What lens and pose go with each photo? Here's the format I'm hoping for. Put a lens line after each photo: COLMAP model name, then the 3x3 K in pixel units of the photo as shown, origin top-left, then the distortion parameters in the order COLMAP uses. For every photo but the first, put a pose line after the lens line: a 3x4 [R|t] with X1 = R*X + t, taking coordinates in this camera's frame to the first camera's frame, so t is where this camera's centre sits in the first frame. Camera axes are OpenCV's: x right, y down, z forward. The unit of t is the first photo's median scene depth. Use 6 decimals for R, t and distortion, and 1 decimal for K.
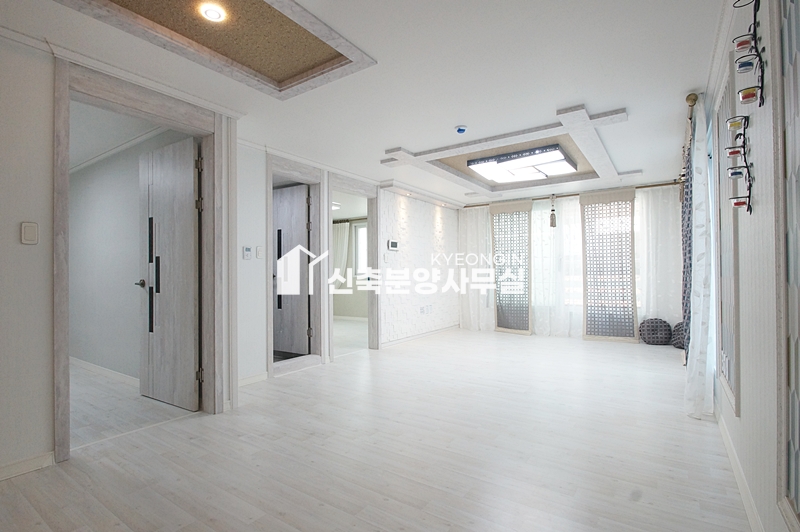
lens RADIAL K [[391.1, 0, 400.0], [0, 391.1, 266.0], [0, 0, 1]] dist [0.044935, 0.000063]
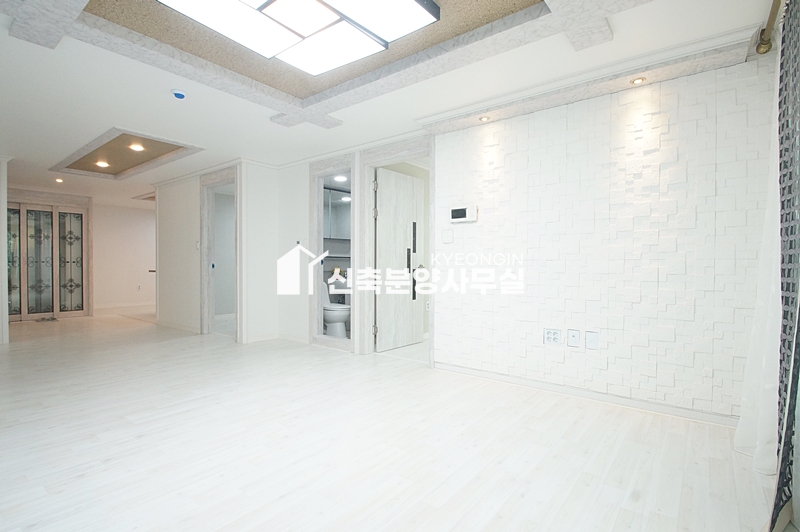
lens RADIAL K [[391.1, 0, 400.0], [0, 391.1, 266.0], [0, 0, 1]] dist [0.044935, 0.000063]
pose [[-0.079652, 0.021377, -0.996593, 0.609053], [0.015172, 0.999680, 0.020230, 0.015631], [0.996707, -0.013509, -0.079951, 0.932779]]
